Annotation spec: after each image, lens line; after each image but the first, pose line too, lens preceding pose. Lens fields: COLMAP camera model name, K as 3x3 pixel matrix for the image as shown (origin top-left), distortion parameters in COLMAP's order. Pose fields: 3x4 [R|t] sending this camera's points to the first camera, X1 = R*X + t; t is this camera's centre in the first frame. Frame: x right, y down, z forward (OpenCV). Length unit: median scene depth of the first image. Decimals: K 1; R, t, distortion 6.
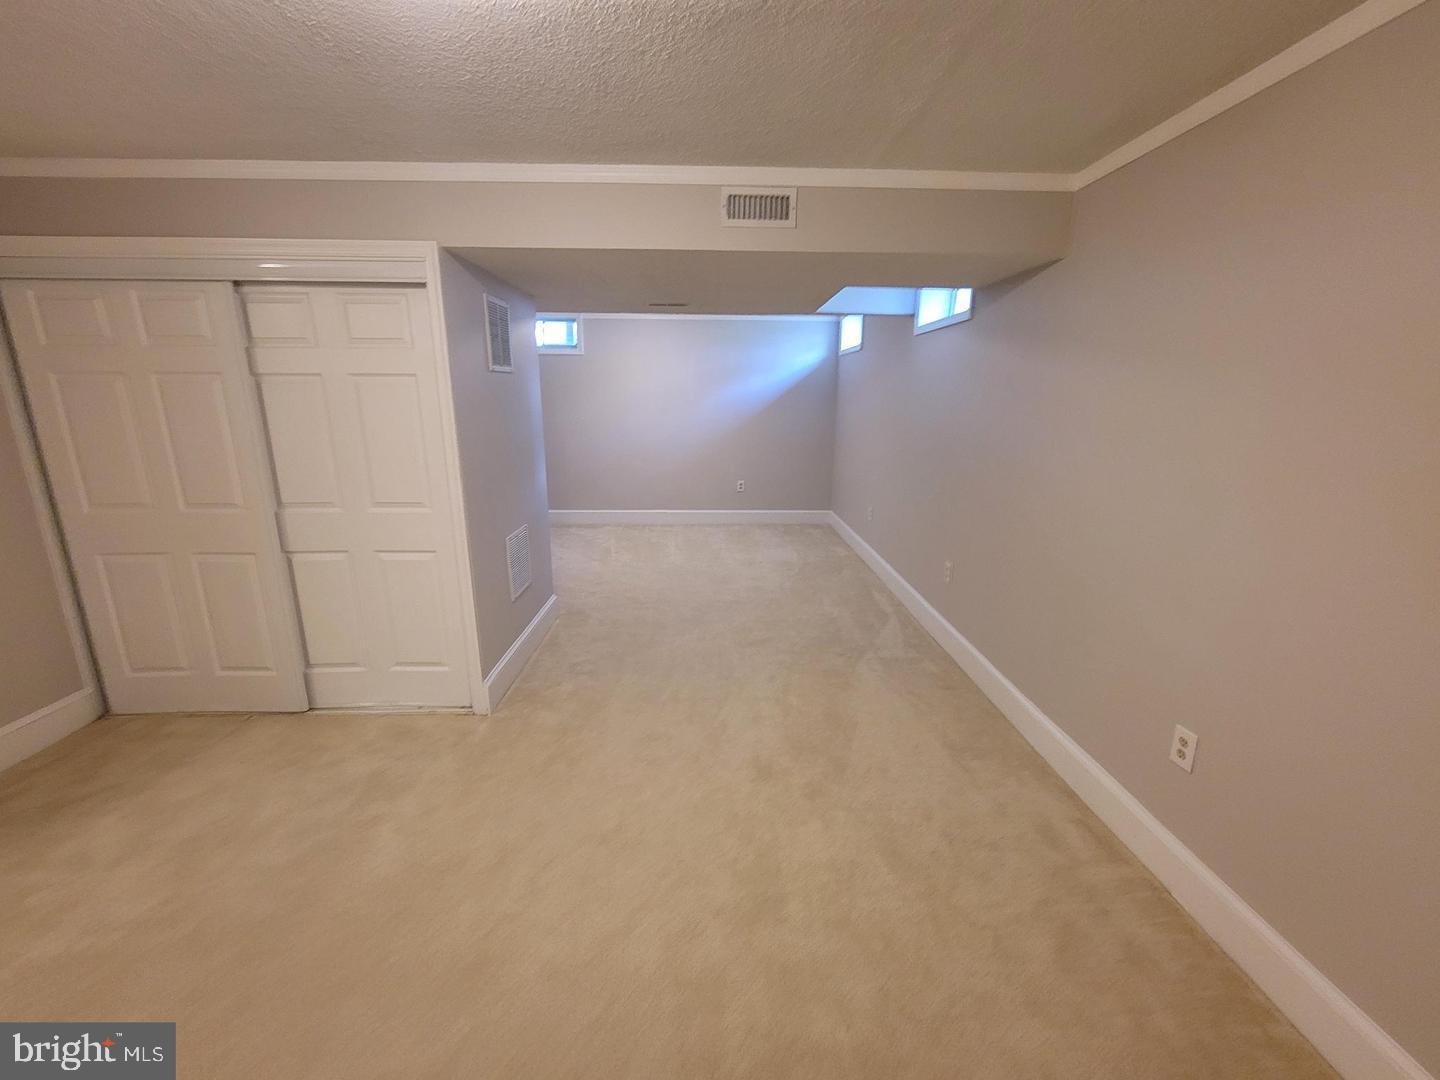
lens RADIAL K [[596.4, 0, 712.4], [0, 596.4, 544.1], [0, 0, 1]] dist [-0.014569, -0.000170]
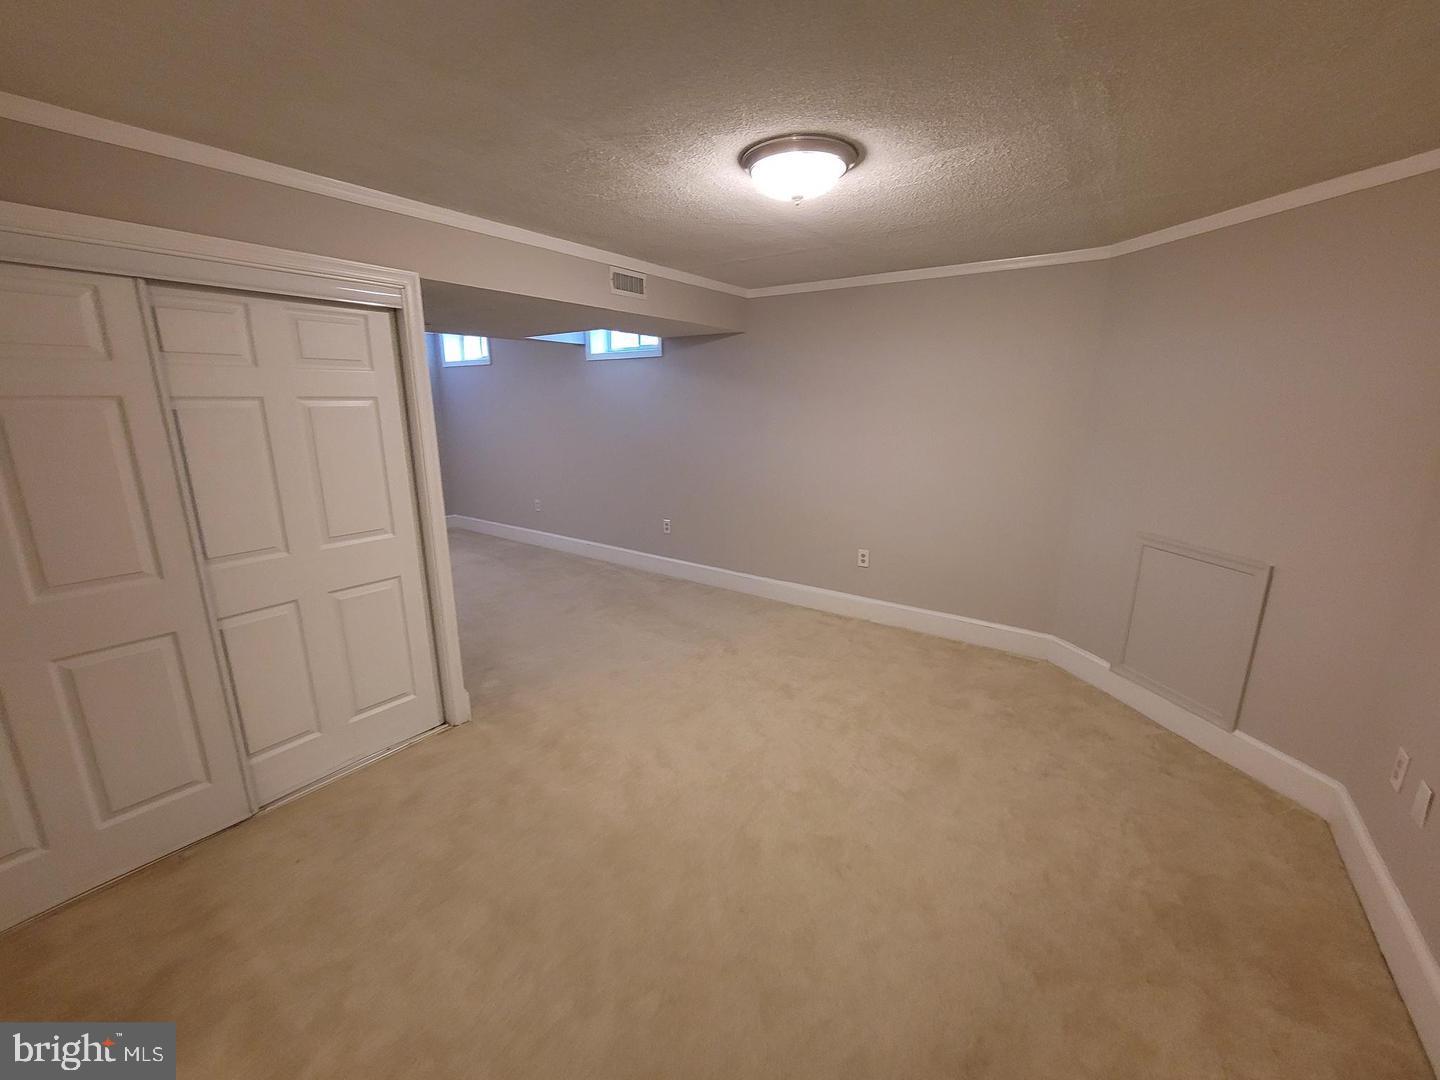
lens RADIAL K [[596.4, 0, 712.4], [0, 596.4, 544.1], [0, 0, 1]] dist [-0.014569, -0.000170]
pose [[0.608047, -0.194146, 0.769797, -1.047060], [0.200872, 0.975710, 0.087413, -0.025197], [-0.768069, 0.101480, 0.632275, -0.023702]]
